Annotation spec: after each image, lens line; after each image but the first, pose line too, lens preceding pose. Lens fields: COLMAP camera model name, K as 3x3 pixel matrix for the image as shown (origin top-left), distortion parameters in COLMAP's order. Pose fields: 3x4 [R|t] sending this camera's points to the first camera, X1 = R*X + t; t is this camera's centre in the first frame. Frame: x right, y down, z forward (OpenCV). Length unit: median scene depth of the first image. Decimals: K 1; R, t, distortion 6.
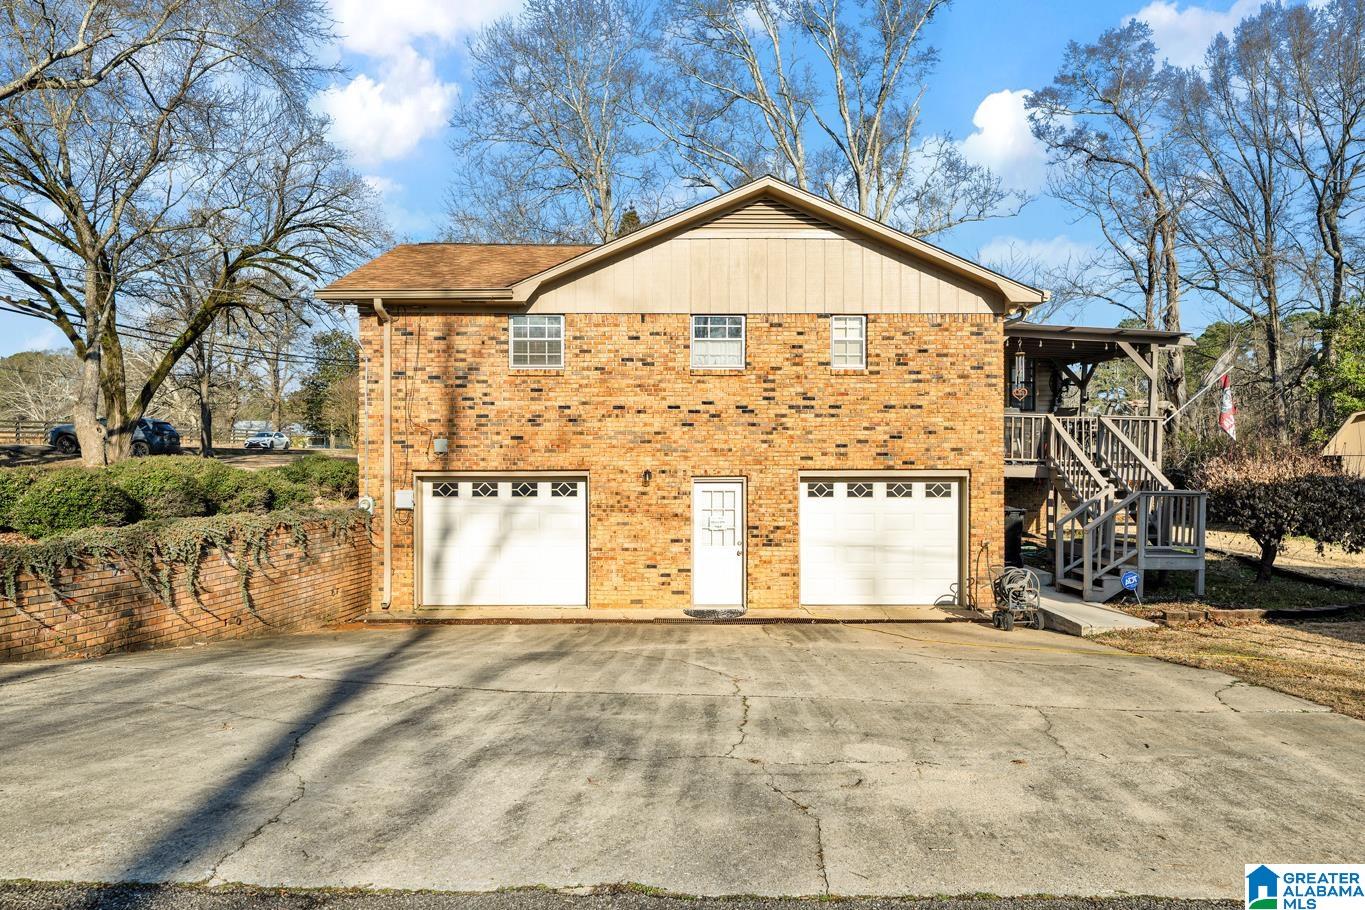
lens RADIAL K [[920.4, 0, 682.5], [0, 920.4, 455.0], [0, 0, 1]] dist [0.000096, -0.000581]
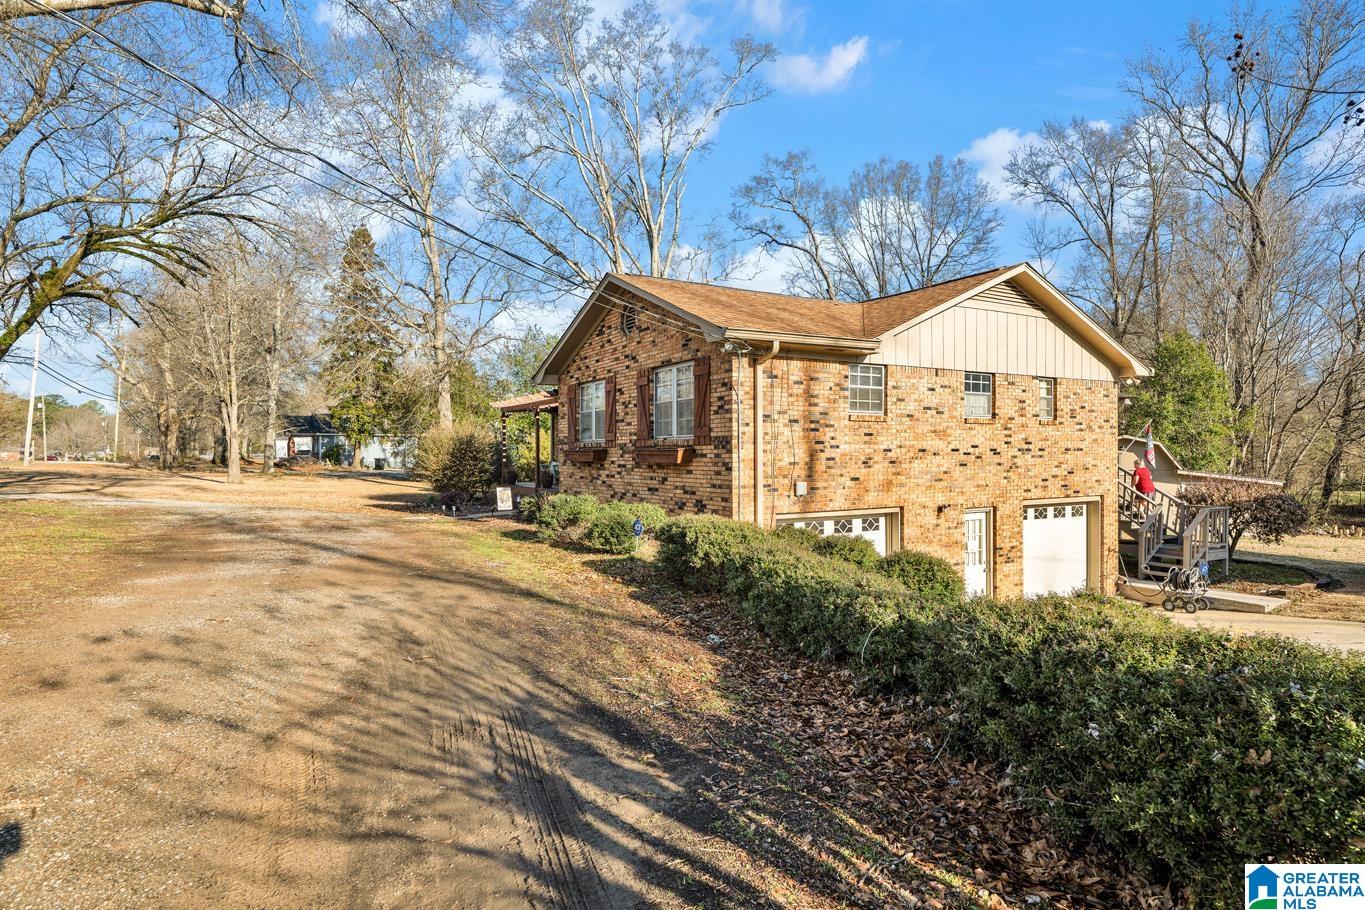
lens RADIAL K [[766.2, 0, 682.5], [0, 766.2, 455.0], [0, 0, 1]] dist [0.003175, 0.001028]
pose [[0.865370, -0.004487, 0.501114, -0.796645], [0.003590, 0.999990, 0.002753, -0.049698], [-0.501121, -0.000583, 0.865377, 0.332081]]
